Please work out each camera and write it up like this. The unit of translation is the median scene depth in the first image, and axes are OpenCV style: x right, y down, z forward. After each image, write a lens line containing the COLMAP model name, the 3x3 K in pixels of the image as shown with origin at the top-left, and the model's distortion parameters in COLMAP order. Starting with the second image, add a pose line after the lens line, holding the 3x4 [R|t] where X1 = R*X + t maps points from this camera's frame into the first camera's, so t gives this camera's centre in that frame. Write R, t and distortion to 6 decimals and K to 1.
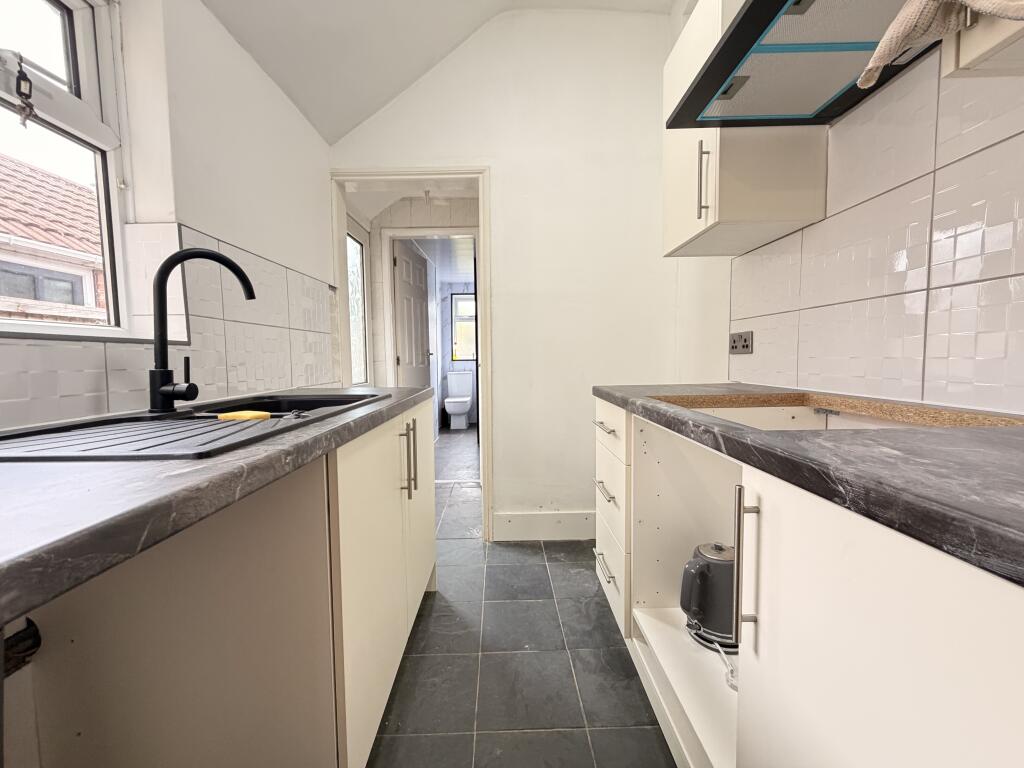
lens RADIAL K [[409.9, 0, 510.5], [0, 409.9, 386.8], [0, 0, 1]] dist [-0.000101, 0.000225]
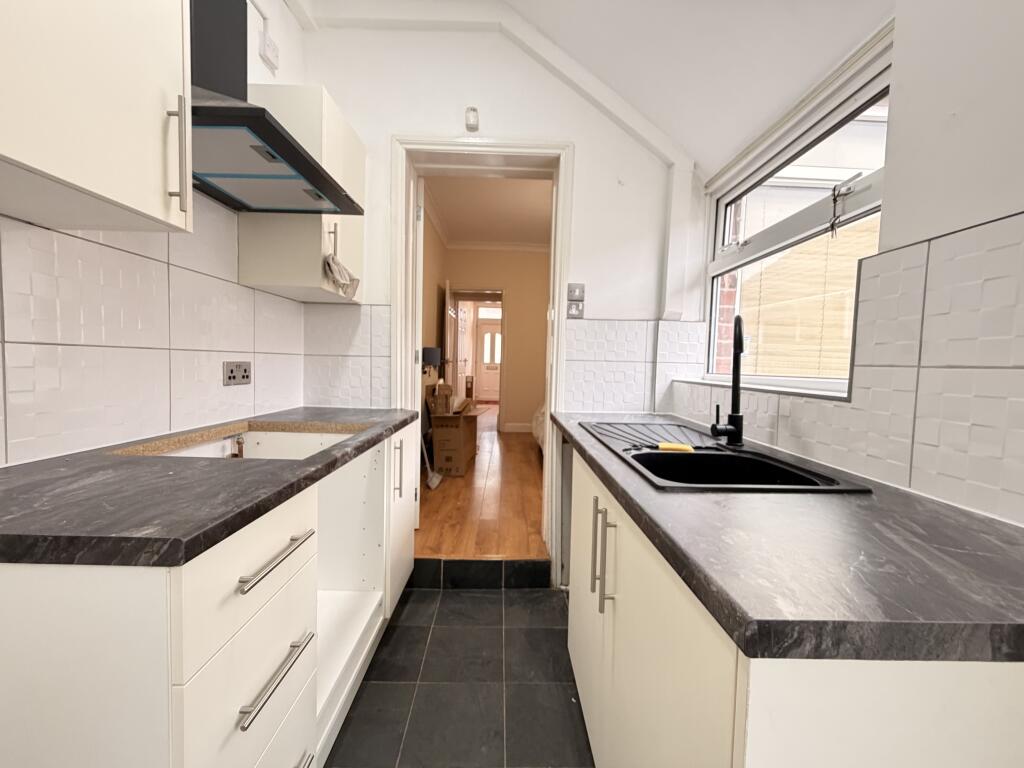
lens RADIAL K [[409.9, 0, 511.3], [0, 409.9, 384.0], [0, 0, 1]] dist [-0.000101, 0.000225]
pose [[-0.999532, -0.030575, -0.001267, -0.049033], [-0.030511, 0.992534, 0.118089, -0.212424], [-0.002353, 0.118072, -0.993002, 1.939615]]
